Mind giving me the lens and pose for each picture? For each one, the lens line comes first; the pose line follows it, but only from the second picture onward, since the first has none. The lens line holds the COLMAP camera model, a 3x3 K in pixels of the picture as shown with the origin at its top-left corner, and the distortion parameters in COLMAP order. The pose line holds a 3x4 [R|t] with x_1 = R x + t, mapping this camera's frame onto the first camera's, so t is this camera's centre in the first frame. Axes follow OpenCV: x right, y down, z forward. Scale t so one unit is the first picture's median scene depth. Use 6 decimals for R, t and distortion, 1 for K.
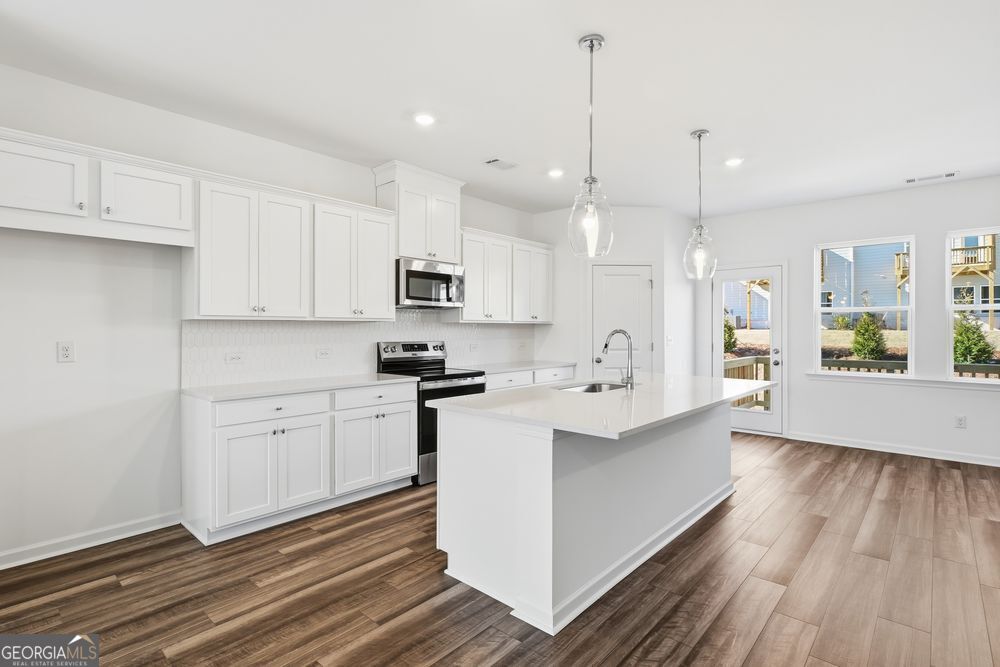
lens RADIAL K [[483.2, 0, 500.0], [0, 483.2, 333.5], [0, 0, 1]] dist [-0.011342, 0.000510]
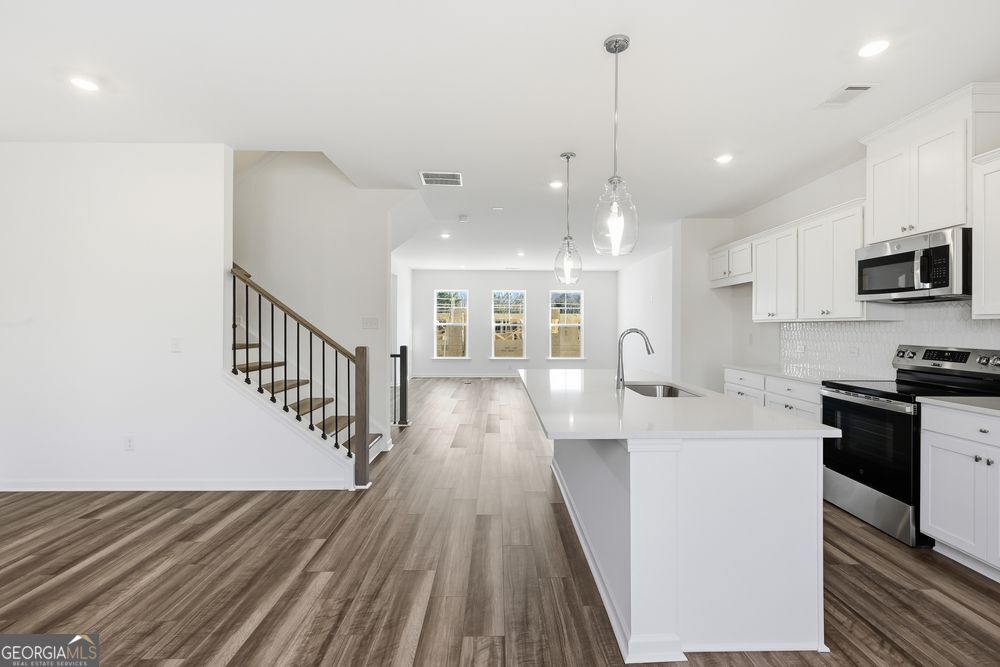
lens RADIAL K [[428.5, 0, 500.0], [0, 428.5, 333.5], [0, 0, 1]] dist [0.016783, 0.000152]
pose [[-0.726213, 0.011176, -0.687379, 0.737997], [-0.012380, 0.999493, 0.029330, -0.014198], [0.687359, 0.029810, -0.725706, 1.022698]]
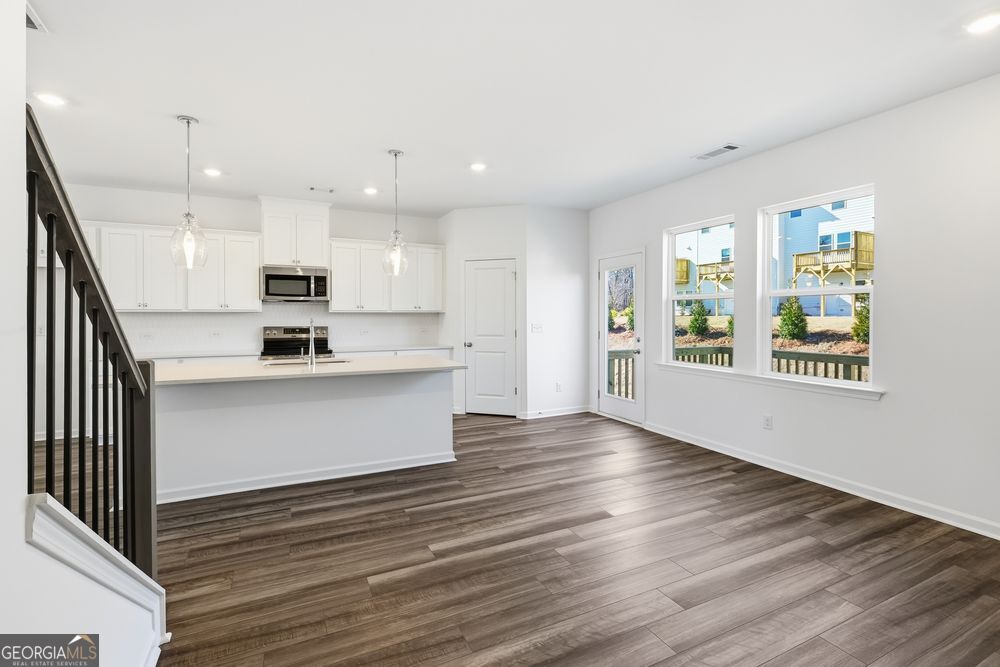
lens RADIAL K [[468.5, 0, 490.2], [0, 468.5, 297.4], [0, 0, 1]] dist [0.033089, 0.000200]
pose [[0.916333, -0.023789, -0.399709, 0.841509], [-0.000347, 0.998186, -0.060204, 0.014659], [0.400416, 0.055306, 0.914663, 0.021369]]
